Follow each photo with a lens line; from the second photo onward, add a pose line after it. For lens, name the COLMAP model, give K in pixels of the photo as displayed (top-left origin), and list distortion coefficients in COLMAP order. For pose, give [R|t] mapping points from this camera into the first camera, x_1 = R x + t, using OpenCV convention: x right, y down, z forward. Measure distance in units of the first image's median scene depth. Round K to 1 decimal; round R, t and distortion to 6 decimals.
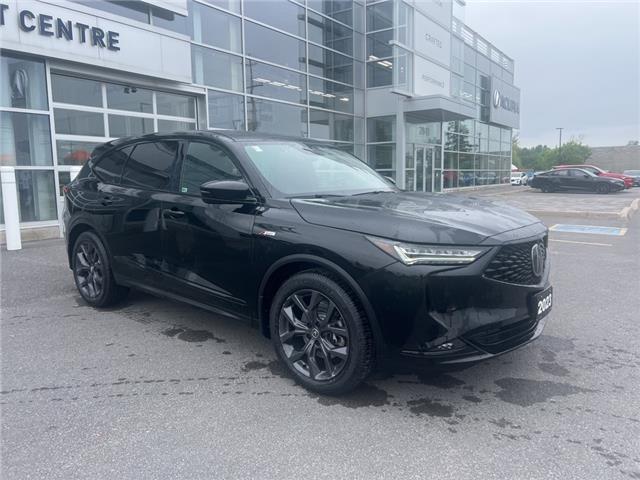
lens RADIAL K [[480.0, 0, 331.1], [0, 480.0, 221.5], [0, 0, 1]] dist [0.053131, -0.054306]
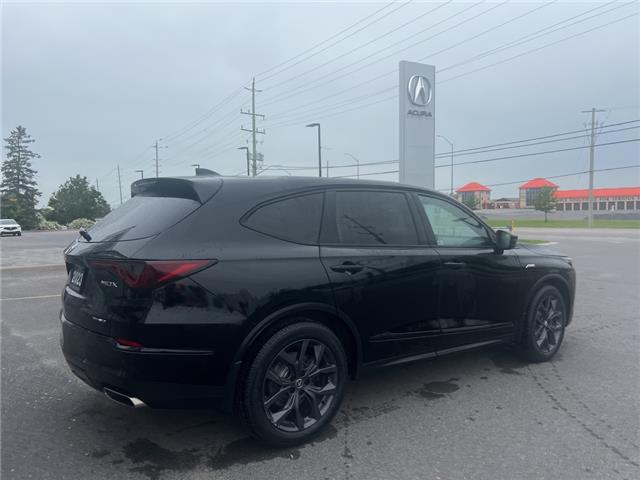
lens RADIAL K [[479.6, 0, 330.7], [0, 479.6, 239.0], [0, 0, 1]] dist [0.059639, -0.064270]
pose [[0.220411, -0.040000, 0.974586, -1.257448], [0.105341, 0.994291, 0.016985, -0.107712], [-0.969702, 0.098920, 0.223367, 0.937796]]
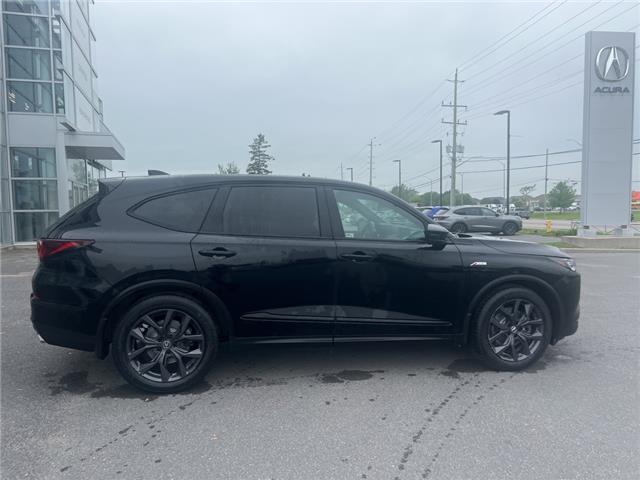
lens RADIAL K [[480.0, 0, 330.7], [0, 480.0, 234.6], [0, 0, 1]] dist [0.053131, -0.054306]
pose [[0.620662, -0.032113, 0.783420, -1.077020], [0.077196, 0.996809, -0.020299, -0.045655], [-0.780268, 0.073076, 0.621161, 0.363774]]
